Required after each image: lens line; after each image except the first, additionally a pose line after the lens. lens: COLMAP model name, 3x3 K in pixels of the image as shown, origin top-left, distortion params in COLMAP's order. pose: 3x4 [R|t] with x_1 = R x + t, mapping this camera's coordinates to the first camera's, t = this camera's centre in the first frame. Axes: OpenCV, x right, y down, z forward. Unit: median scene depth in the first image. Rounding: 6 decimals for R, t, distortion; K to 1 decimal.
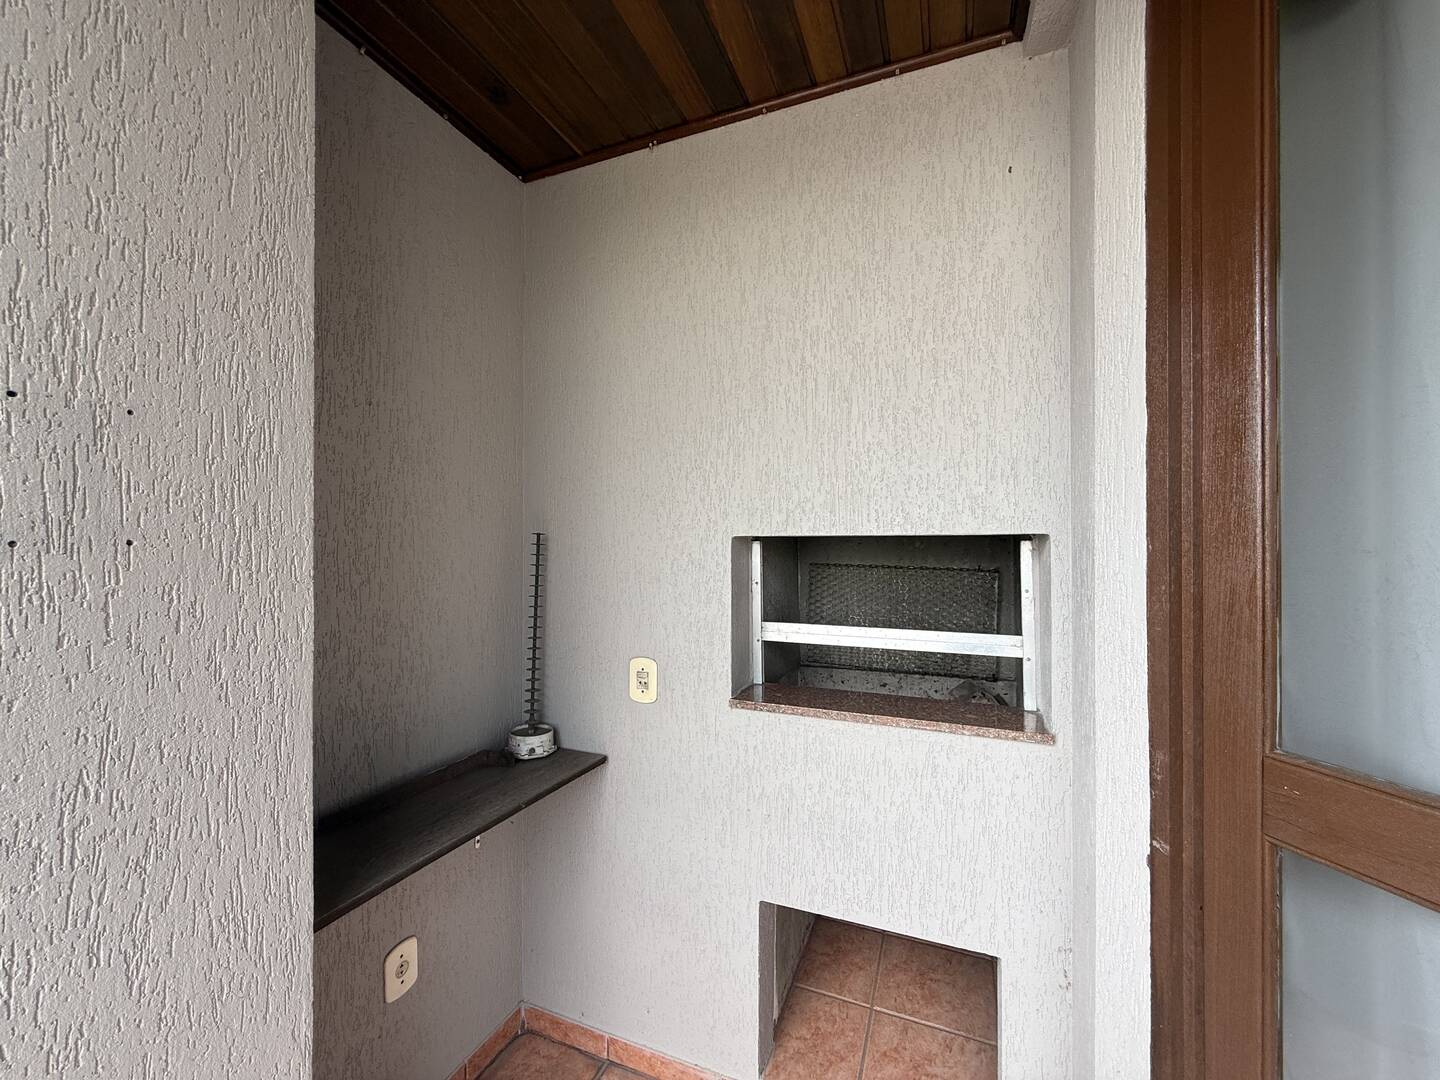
lens RADIAL K [[574.5, 0, 714.0], [0, 574.5, 538.5], [0, 0, 1]] dist [-0.000993, 0.000604]
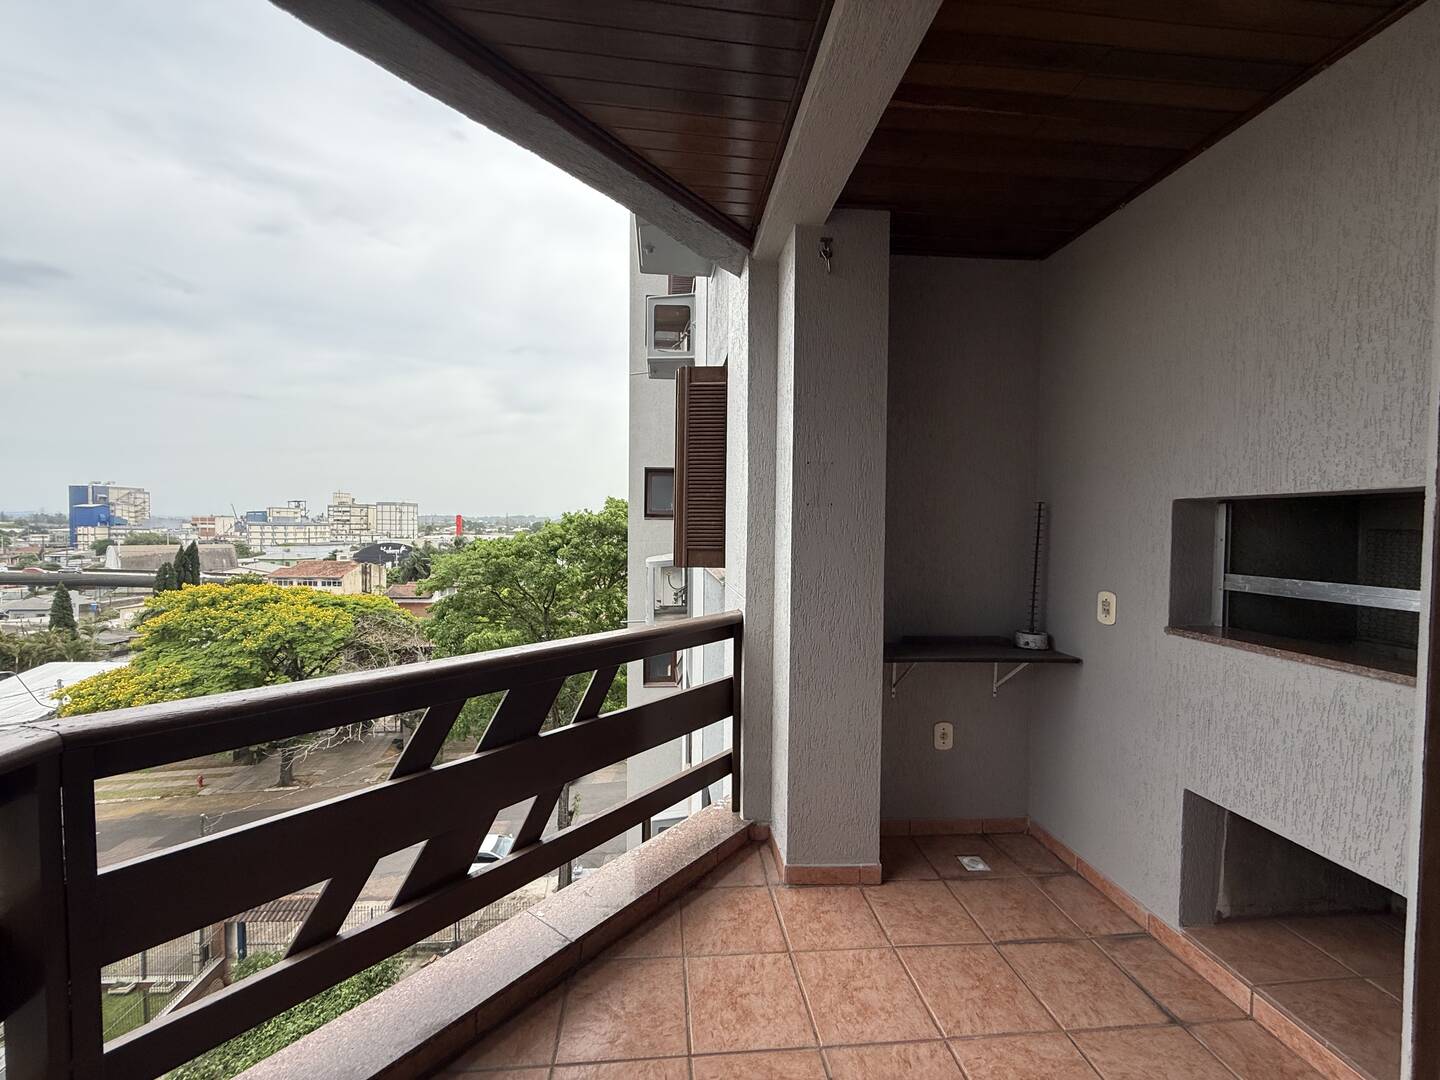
lens RADIAL K [[574.5, 0, 714.4], [0, 574.5, 544.2], [0, 0, 1]] dist [-0.000993, 0.000604]
pose [[0.464279, 0.035215, -0.884989, 0.743530], [-0.003361, 0.999272, 0.037999, 0.054862], [0.885683, -0.014668, 0.464060, -0.522377]]
